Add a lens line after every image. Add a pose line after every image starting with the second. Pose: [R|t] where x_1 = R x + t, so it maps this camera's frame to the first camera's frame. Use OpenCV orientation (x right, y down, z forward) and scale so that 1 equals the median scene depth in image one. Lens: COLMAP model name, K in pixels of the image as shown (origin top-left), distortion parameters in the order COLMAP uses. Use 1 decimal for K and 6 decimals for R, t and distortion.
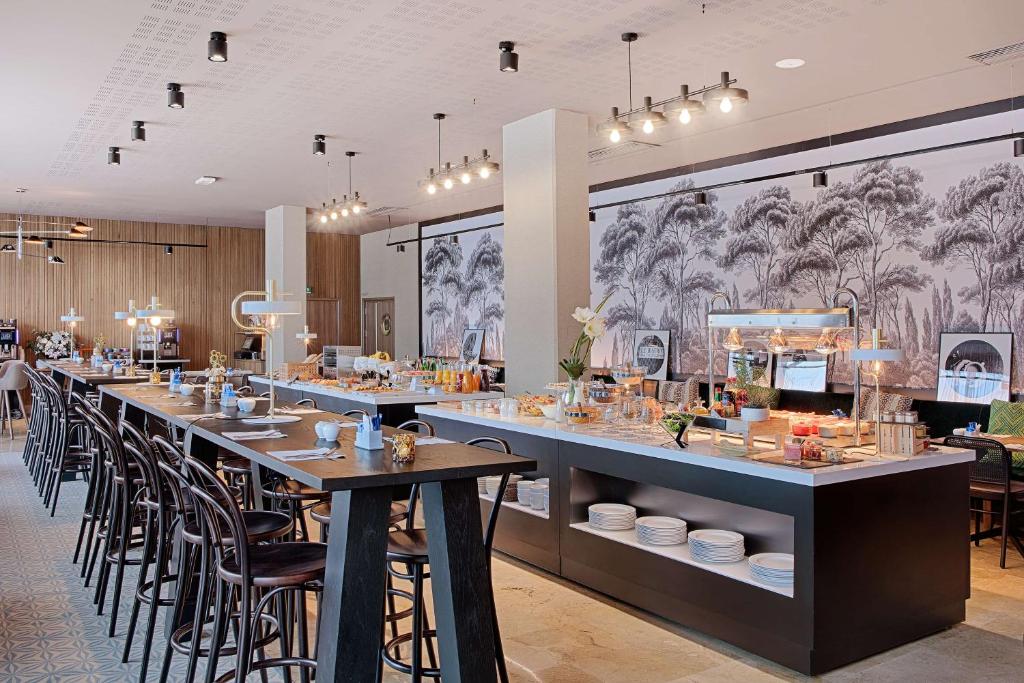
lens RADIAL K [[859.7, 0, 513.2], [0, 859.7, 323.8], [0, 0, 1]] dist [-0.020173, 0.001540]
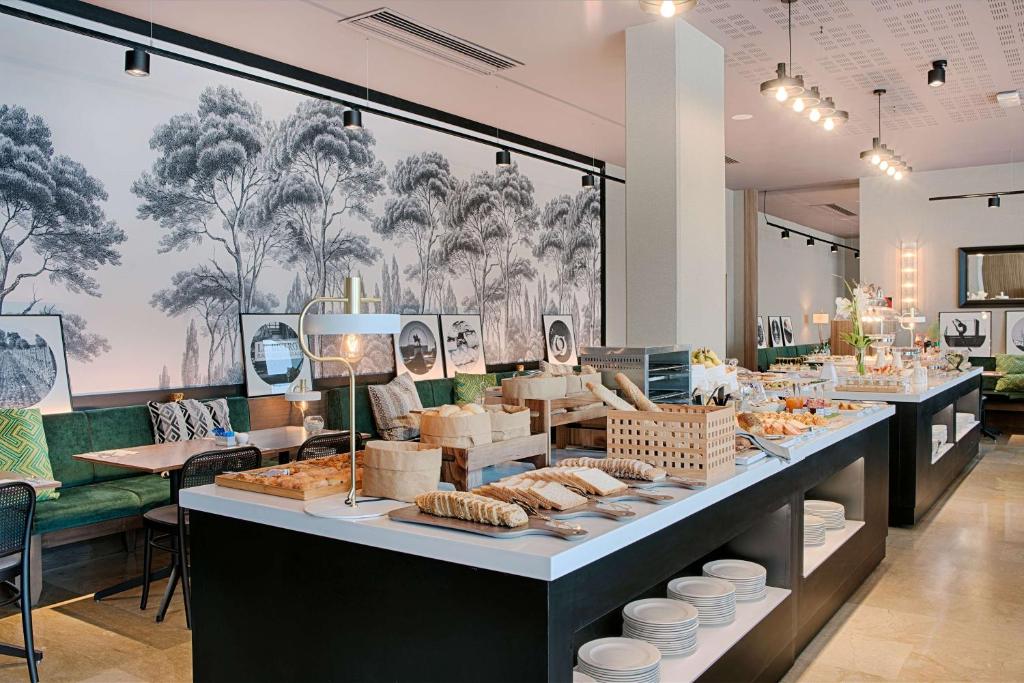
lens RADIAL K [[859.7, 0, 513.2], [0, 859.7, 323.8], [0, 0, 1]] dist [-0.020173, 0.001540]
pose [[-0.365502, -0.001640, 0.930809, -0.515579], [0.006461, 0.999970, 0.004299, 0.013567], [-0.930788, 0.007585, -0.365480, 1.154119]]
